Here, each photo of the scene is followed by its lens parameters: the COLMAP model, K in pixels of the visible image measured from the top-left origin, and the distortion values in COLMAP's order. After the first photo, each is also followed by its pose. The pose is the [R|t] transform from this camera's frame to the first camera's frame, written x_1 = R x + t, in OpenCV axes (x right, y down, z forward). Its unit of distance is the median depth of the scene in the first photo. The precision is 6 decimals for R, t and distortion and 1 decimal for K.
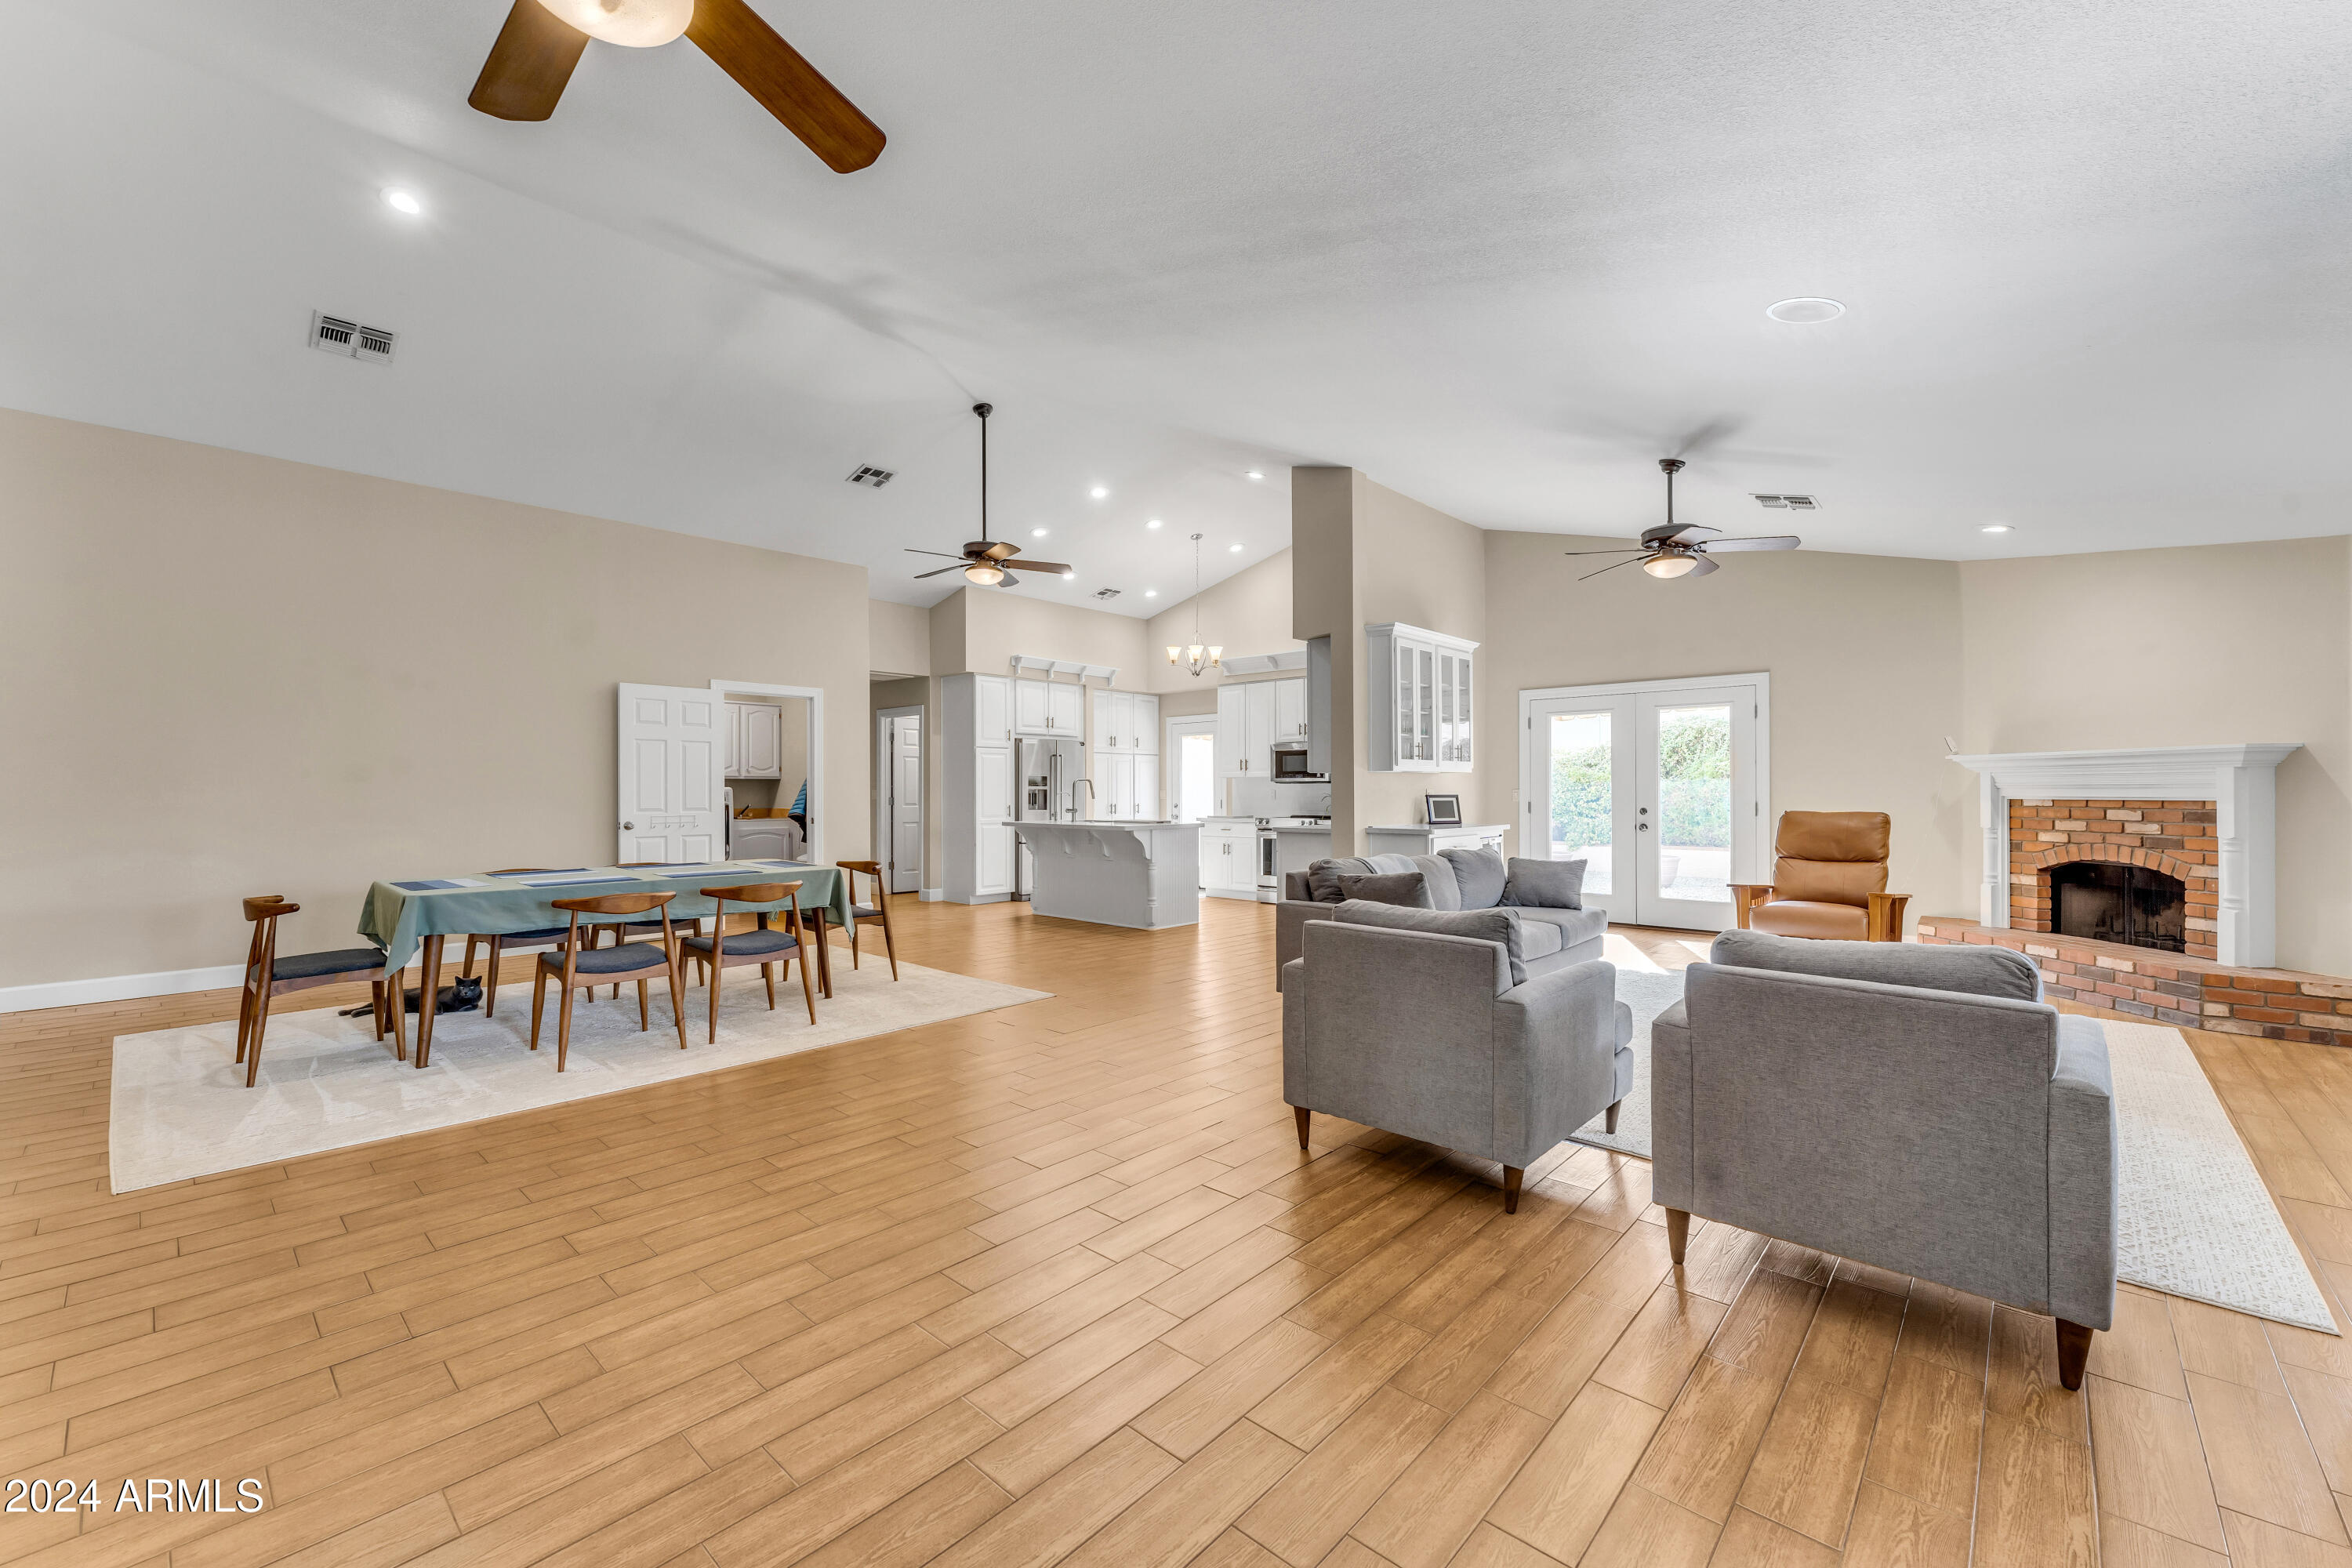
lens RADIAL K [[952.6, 0, 1181.2], [0, 952.6, 784.6], [0, 0, 1]] dist [-0.000851, 0.000065]
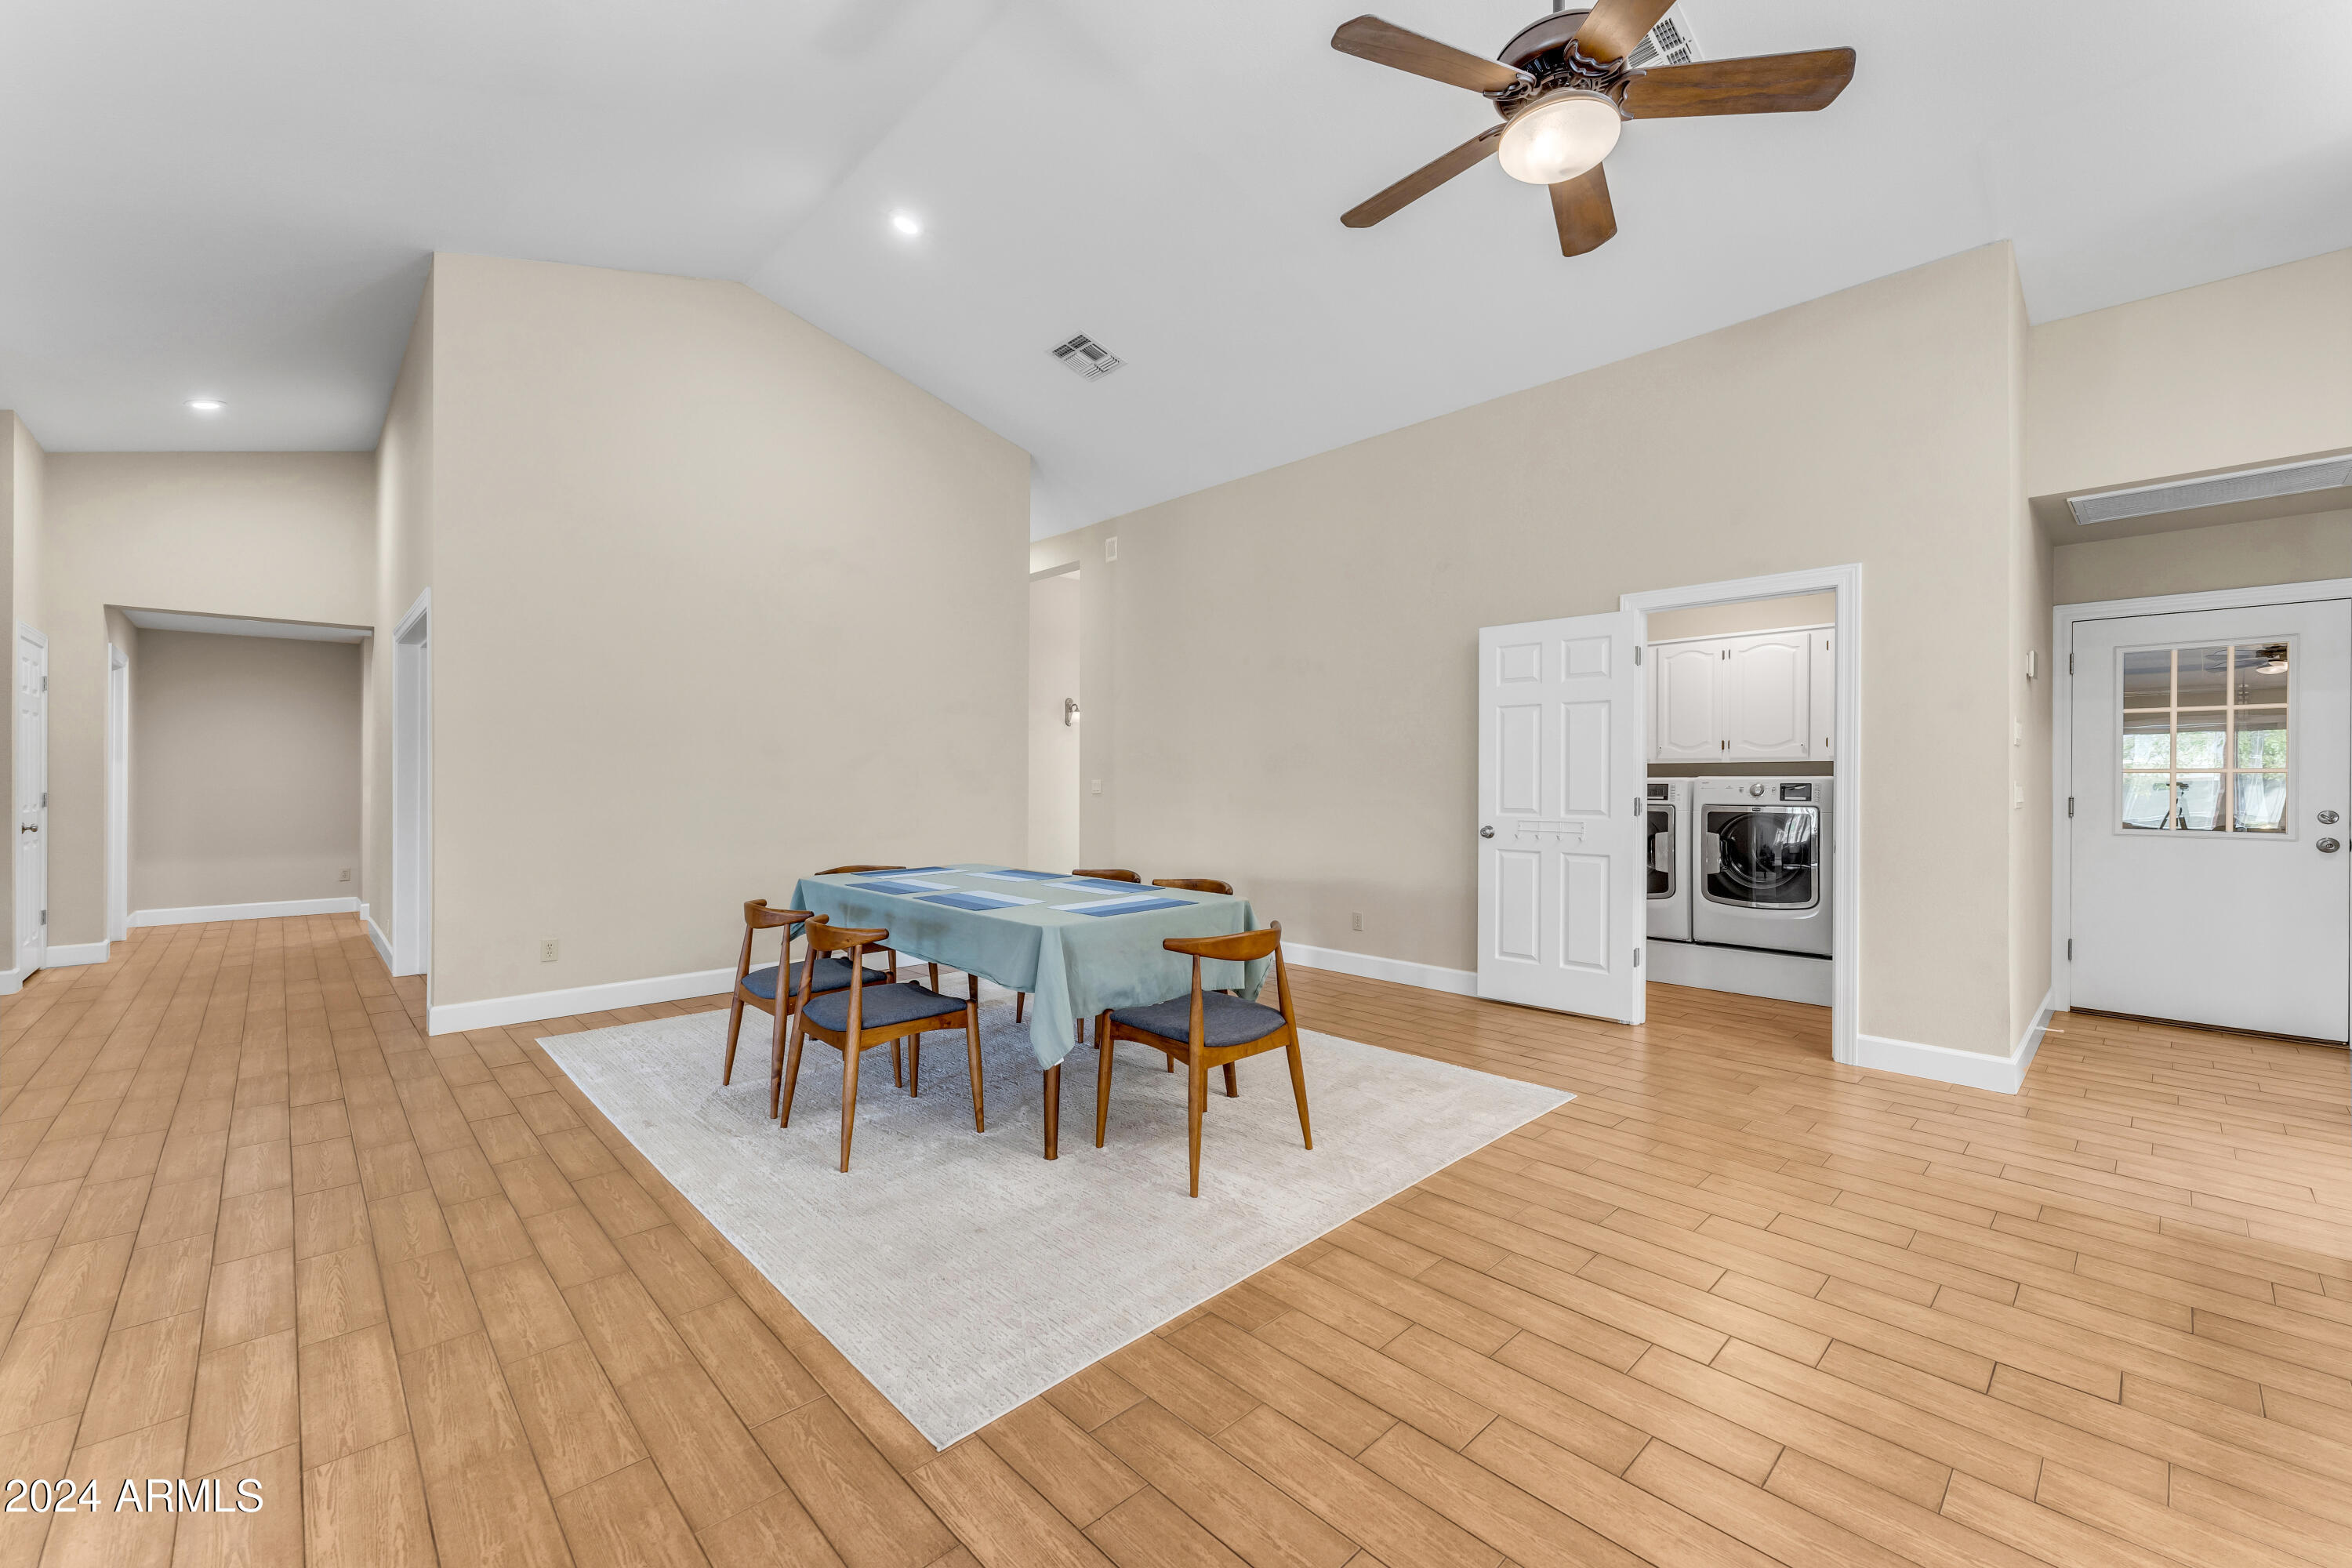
lens RADIAL K [[952.6, 0, 1181.2], [0, 952.6, 784.6], [0, 0, 1]] dist [-0.000851, 0.000065]
pose [[-0.062292, -0.007366, -0.998031, 0.144558], [-0.001681, 0.999972, -0.007275, 0.015749], [0.998057, 0.001224, -0.062303, 0.958136]]
